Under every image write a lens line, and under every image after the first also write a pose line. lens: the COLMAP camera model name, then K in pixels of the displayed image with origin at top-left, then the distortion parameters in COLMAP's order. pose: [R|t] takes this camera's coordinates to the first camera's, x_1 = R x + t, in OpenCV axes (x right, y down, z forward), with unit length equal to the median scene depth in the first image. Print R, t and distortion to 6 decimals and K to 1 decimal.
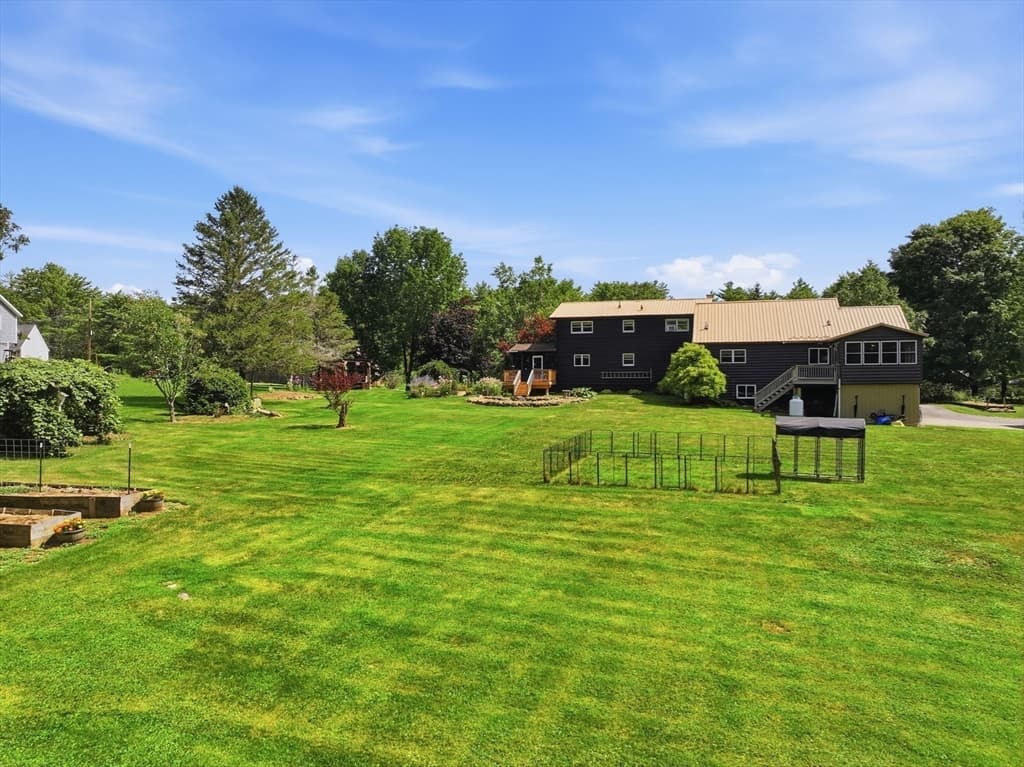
lens RADIAL K [[721.9, 0, 512.0], [0, 721.9, 383.5], [0, 0, 1]] dist [0.006813, 0.007266]
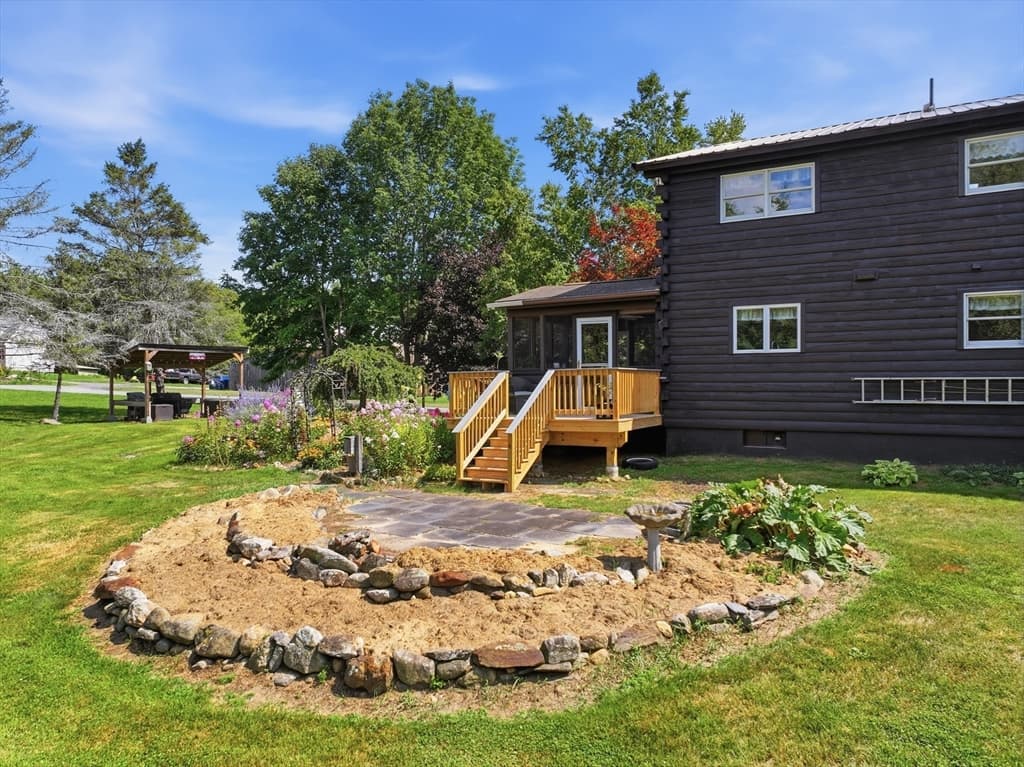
lens RADIAL K [[721.9, 0, 512.0], [0, 721.9, 383.5], [0, 0, 1]] dist [0.006813, 0.007266]
pose [[0.971043, 0.002059, -0.238897, 0.071159], [-0.002258, 0.999997, -0.000560, -0.013126], [0.238895, 0.001083, 0.971045, 0.739376]]
